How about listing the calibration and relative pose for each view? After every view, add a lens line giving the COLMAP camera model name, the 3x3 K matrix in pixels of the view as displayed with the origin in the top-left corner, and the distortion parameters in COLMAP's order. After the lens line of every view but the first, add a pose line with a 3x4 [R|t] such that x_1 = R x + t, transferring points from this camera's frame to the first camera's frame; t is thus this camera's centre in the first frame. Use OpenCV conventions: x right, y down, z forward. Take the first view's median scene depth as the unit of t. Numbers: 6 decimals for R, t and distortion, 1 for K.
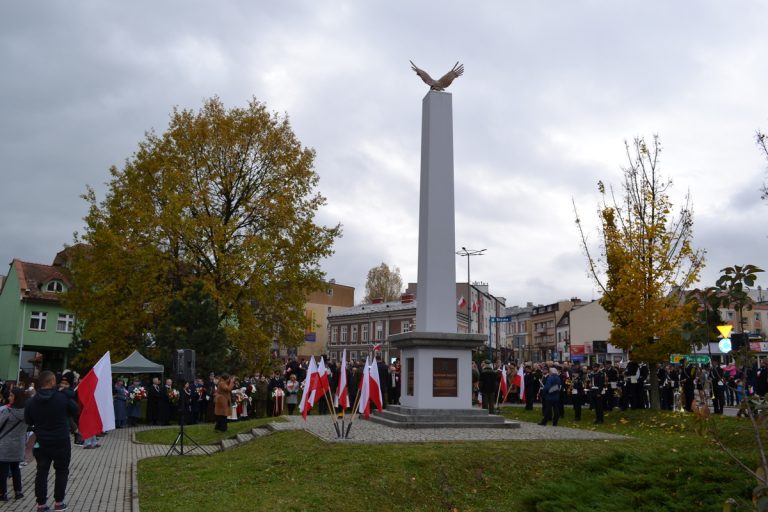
lens RADIAL K [[608.9, 0, 384.0], [0, 608.9, 256.0], [0, 0, 1]] dist [-0.070454, -0.004191]
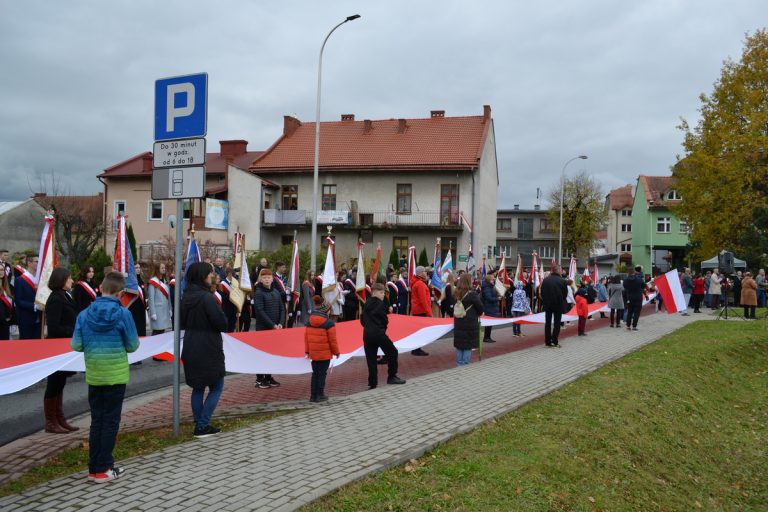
lens RADIAL K [[608.9, 0, 384.0], [0, 608.9, 256.0], [0, 0, 1]] dist [-0.070454, -0.004191]
pose [[0.553606, -0.008315, -0.832737, 0.127966], [0.152489, 0.984056, 0.091549, -0.029785], [0.818699, -0.177665, 0.546047, -0.152758]]
